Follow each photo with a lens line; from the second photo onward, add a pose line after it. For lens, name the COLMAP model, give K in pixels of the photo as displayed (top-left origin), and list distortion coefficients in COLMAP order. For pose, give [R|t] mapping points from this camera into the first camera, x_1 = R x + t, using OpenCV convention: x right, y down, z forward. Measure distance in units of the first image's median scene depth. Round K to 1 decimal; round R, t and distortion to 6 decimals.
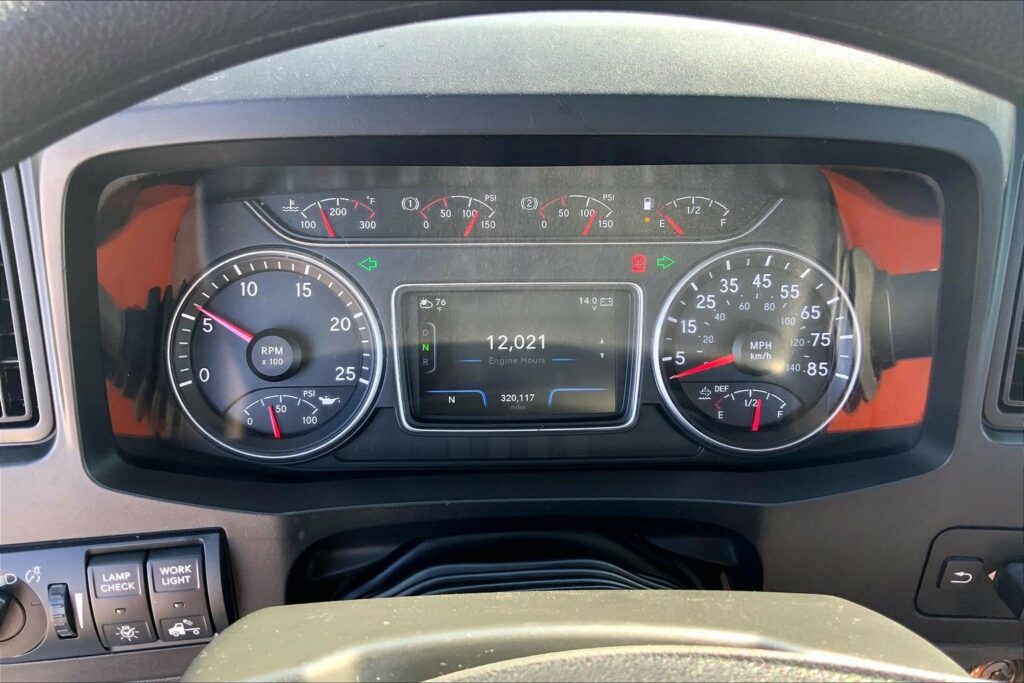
lens RADIAL K [[844.3, 0, 513.8], [0, 844.3, 341.4], [0, 0, 1]] dist [0.055358, -0.108039]
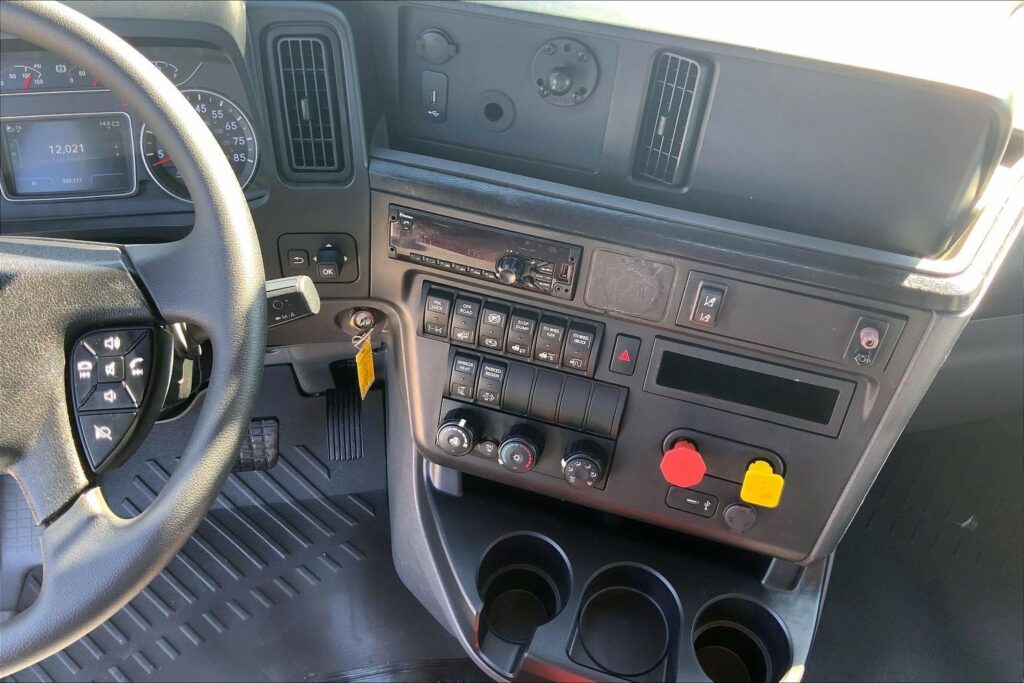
lens RADIAL K [[844.3, 0, 519.6], [0, 844.3, 350.5], [0, 0, 1]] dist [0.055358, -0.108039]
pose [[0.994756, -0.058285, 0.084047, 0.799323], [0.041926, 0.981899, 0.184704, 0.131022], [-0.093291, -0.180212, 0.979194, -0.949116]]
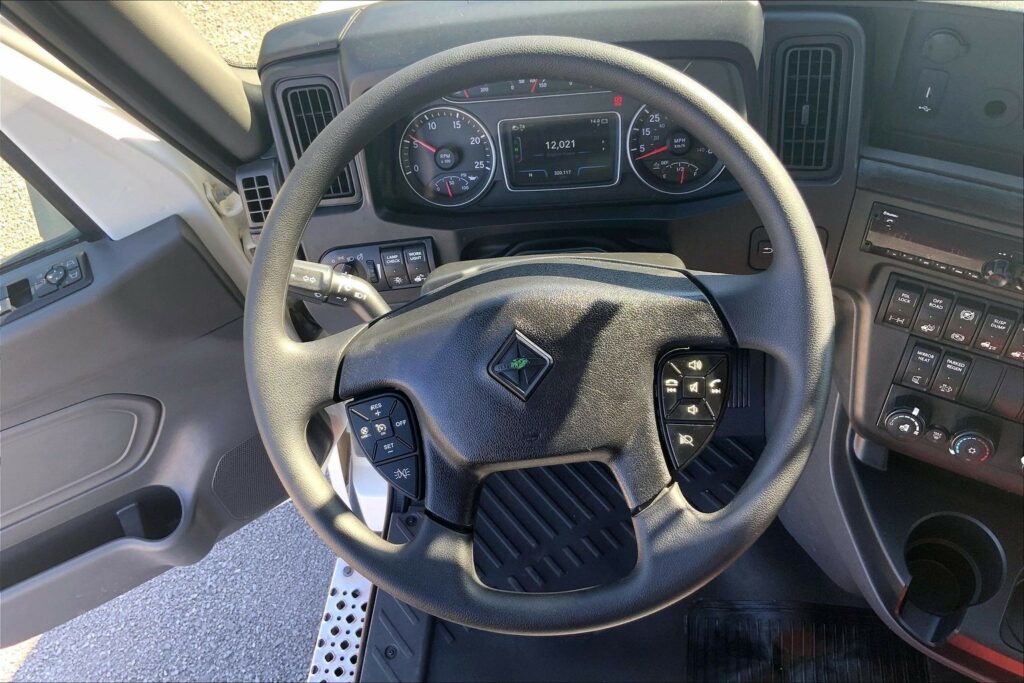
lens RADIAL K [[844.3, 0, 505.4], [0, 844.3, 345.7], [0, 0, 1]] dist [0.055358, -0.108039]
pose [[0.976050, 0.000164, -0.217545, 0.322708], [0.065661, 0.953140, 0.295318, -0.150570], [0.207399, -0.302530, 0.930302, -1.083221]]
